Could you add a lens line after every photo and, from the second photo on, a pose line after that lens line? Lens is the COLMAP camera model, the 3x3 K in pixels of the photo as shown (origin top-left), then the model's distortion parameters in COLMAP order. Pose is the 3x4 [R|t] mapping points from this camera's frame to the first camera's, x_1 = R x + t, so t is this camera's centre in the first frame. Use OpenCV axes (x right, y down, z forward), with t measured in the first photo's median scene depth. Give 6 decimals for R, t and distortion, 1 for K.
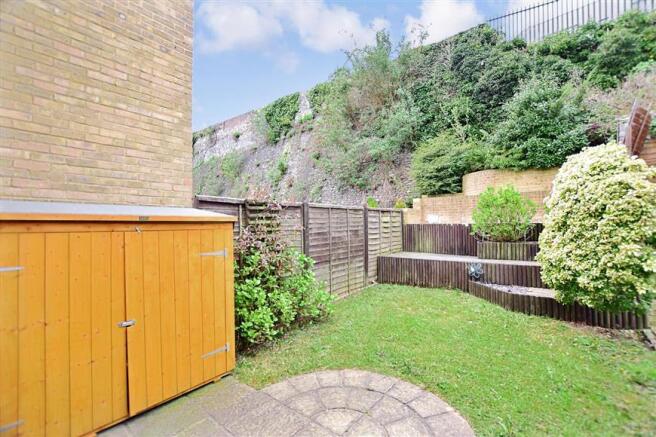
lens RADIAL K [[295.3, 0, 328.9], [0, 295.3, 221.1], [0, 0, 1]] dist [-0.001633, -0.000120]
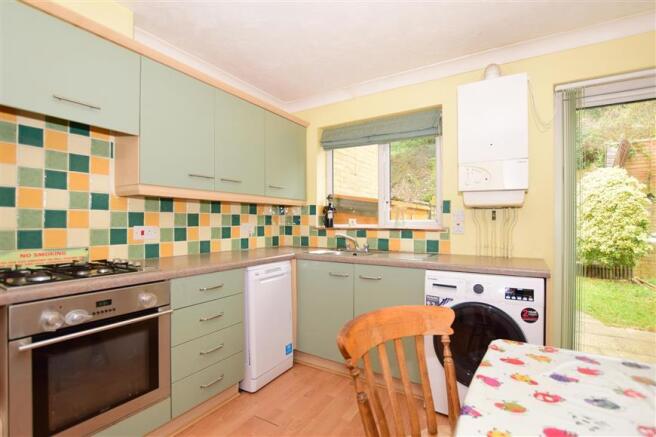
lens RADIAL K [[314.7, 0, 327.5], [0, 314.7, 219.5], [0, 0, 1]] dist [0.001521, 0.000130]
pose [[0.993963, 0.001912, 0.109700, -0.971700], [-0.002532, 0.999982, 0.005510, 0.030070], [-0.109688, -0.005754, 0.993949, -0.674155]]
